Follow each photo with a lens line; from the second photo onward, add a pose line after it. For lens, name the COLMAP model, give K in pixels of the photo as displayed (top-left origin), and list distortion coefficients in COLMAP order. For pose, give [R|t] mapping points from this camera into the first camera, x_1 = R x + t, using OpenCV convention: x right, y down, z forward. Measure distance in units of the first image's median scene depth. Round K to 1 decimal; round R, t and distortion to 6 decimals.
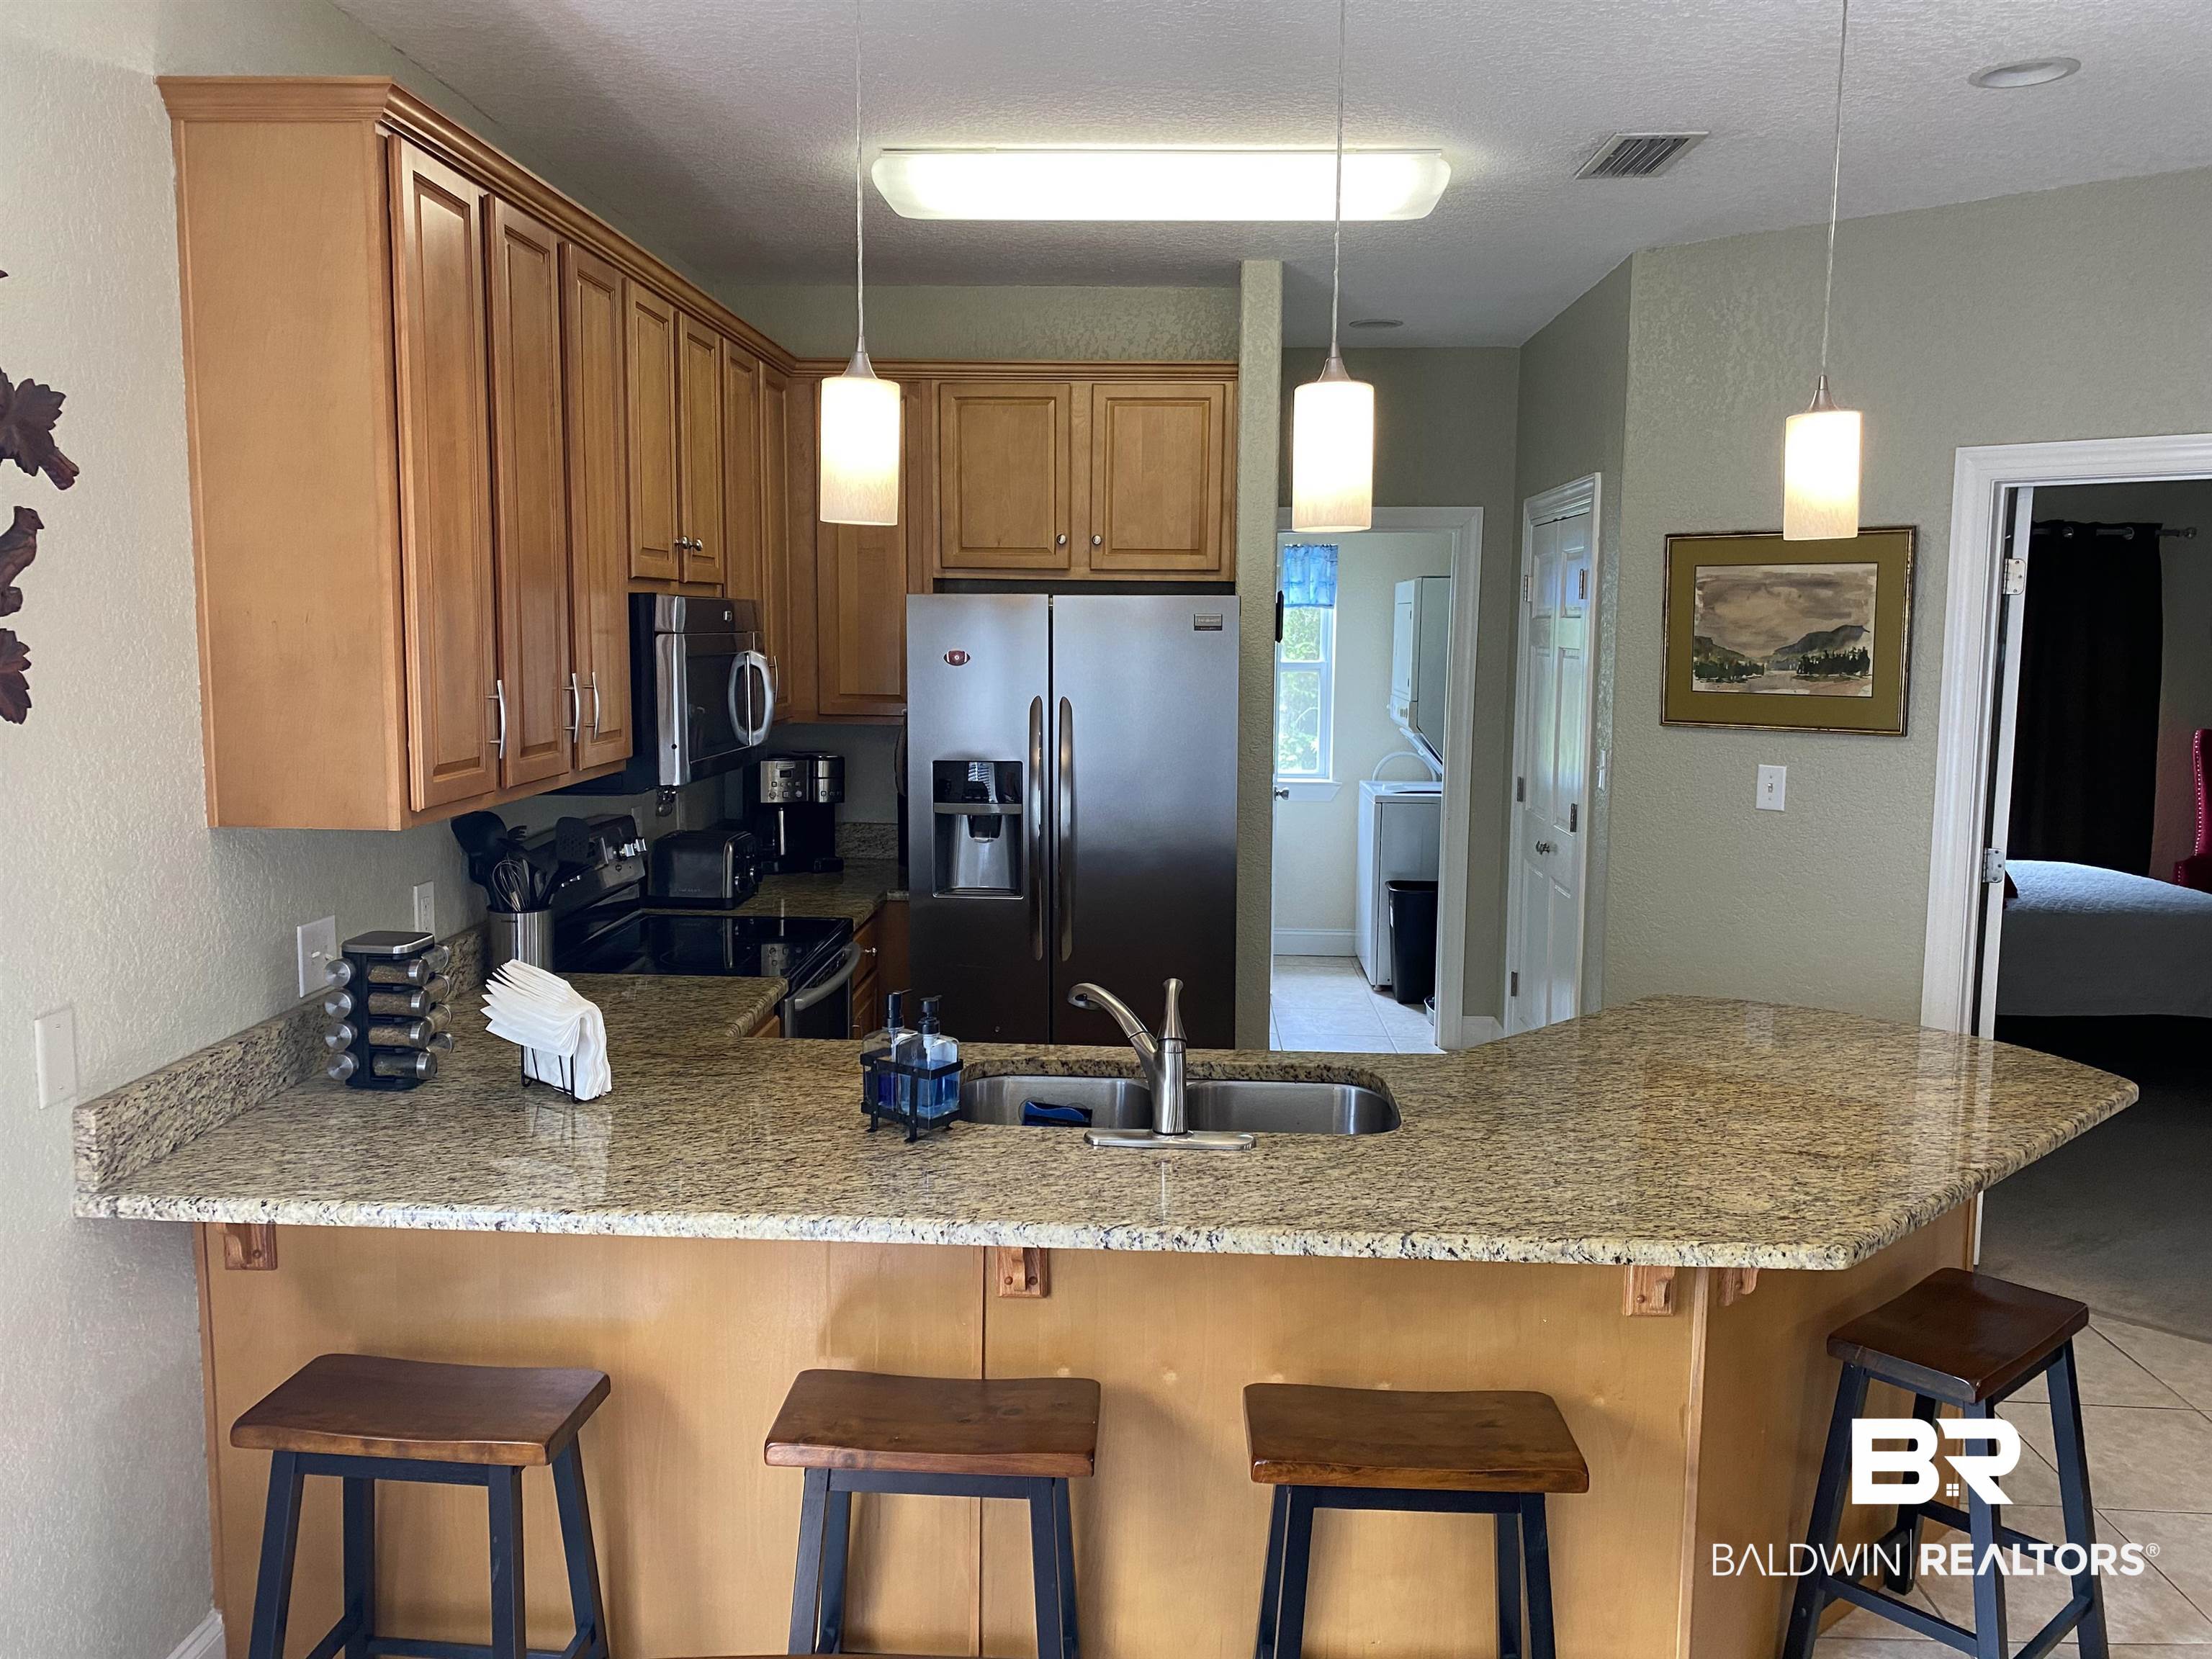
lens RADIAL K [[1695.6, 0, 1111.7], [0, 1695.6, 829.3], [0, 0, 1]] dist [0.079240, -0.108686]
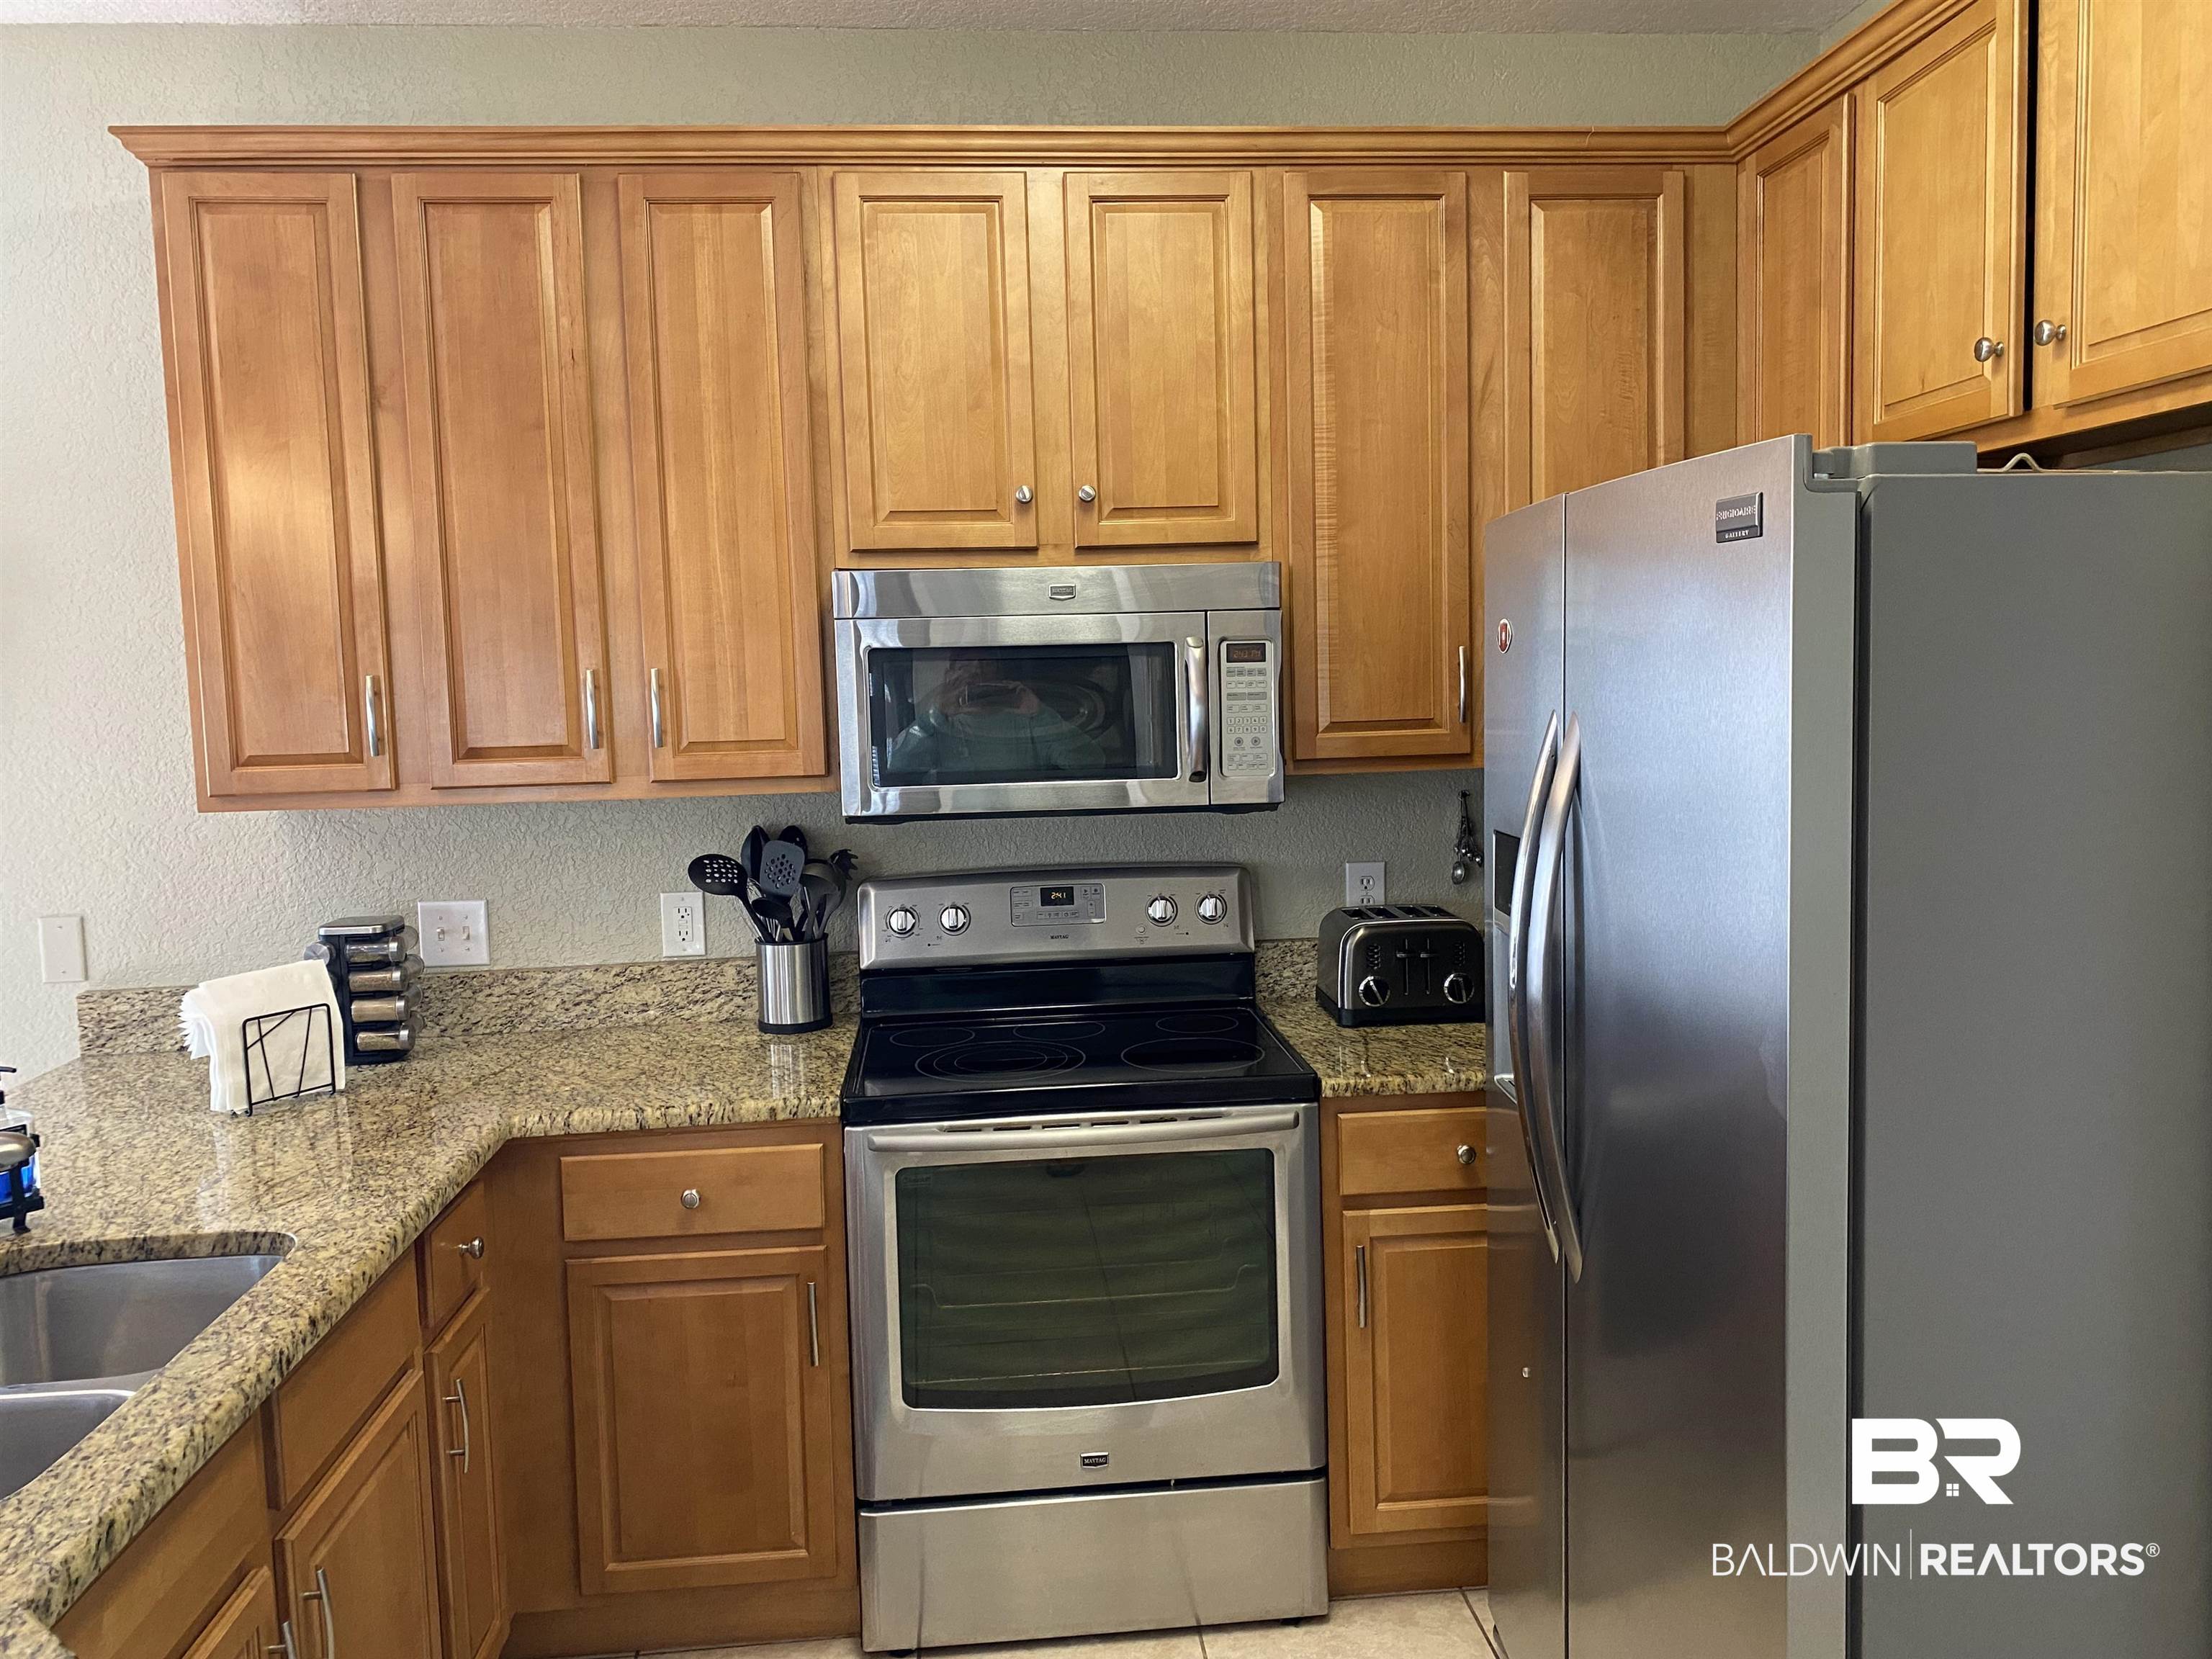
lens RADIAL K [[1708.1, 0, 1072.9], [0, 1708.1, 841.4], [0, 0, 1]] dist [0.060457, -0.120366]
pose [[0.123986, 0.082563, -0.988843, 0.424018], [-0.091383, 0.993248, 0.071473, -0.063857], [0.988067, 0.081501, 0.130694, 0.809091]]
